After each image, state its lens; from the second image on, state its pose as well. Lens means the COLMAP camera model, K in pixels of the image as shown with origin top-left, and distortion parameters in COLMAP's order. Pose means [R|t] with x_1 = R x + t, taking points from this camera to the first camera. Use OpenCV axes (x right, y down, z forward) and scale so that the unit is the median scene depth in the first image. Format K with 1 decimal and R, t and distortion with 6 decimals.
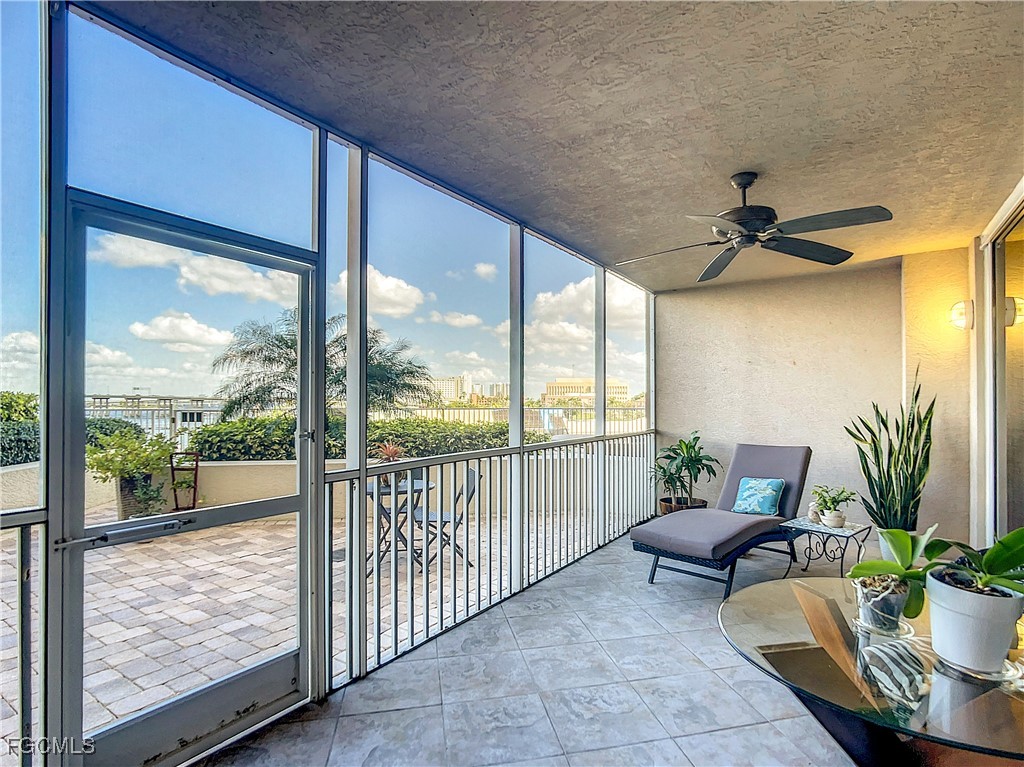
lens RADIAL K [[560.0, 0, 513.7], [0, 560.0, 389.6], [0, 0, 1]] dist [-0.000004, 0.001423]
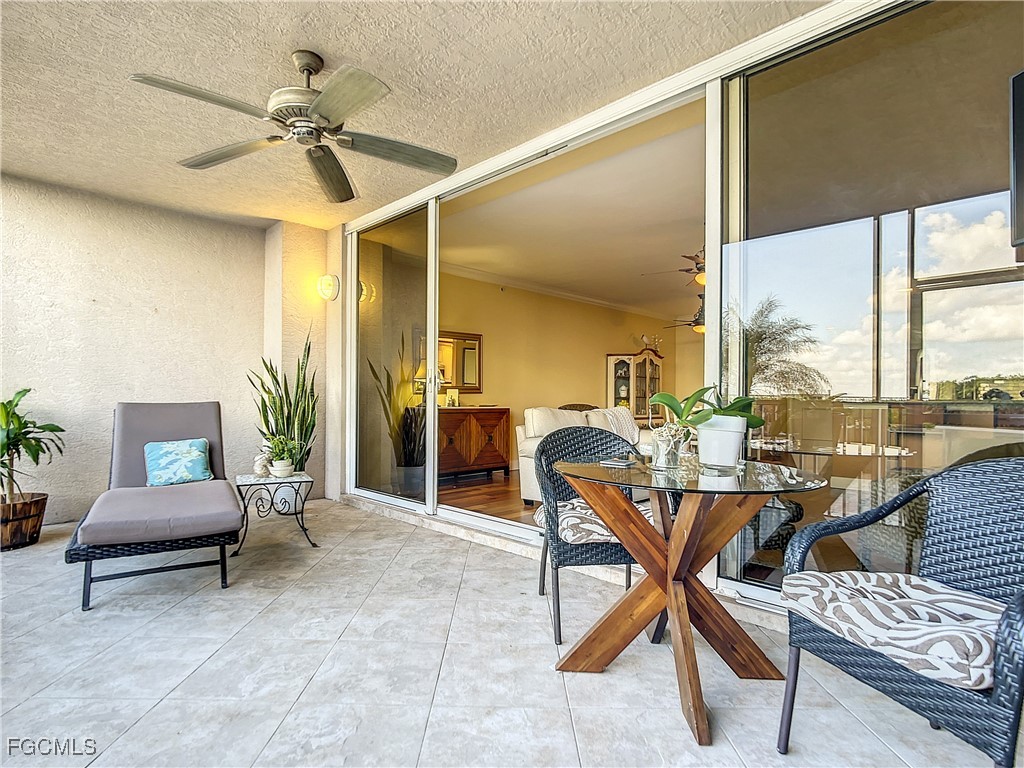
lens RADIAL K [[560.0, 0, 506.6], [0, 560.0, 391.9], [0, 0, 1]] dist [-0.000004, 0.001423]
pose [[0.195871, 0.022014, 0.980383, -0.267131], [-0.019156, 0.999643, -0.018619, 0.101088], [-0.980443, -0.015133, 0.196223, 0.404597]]
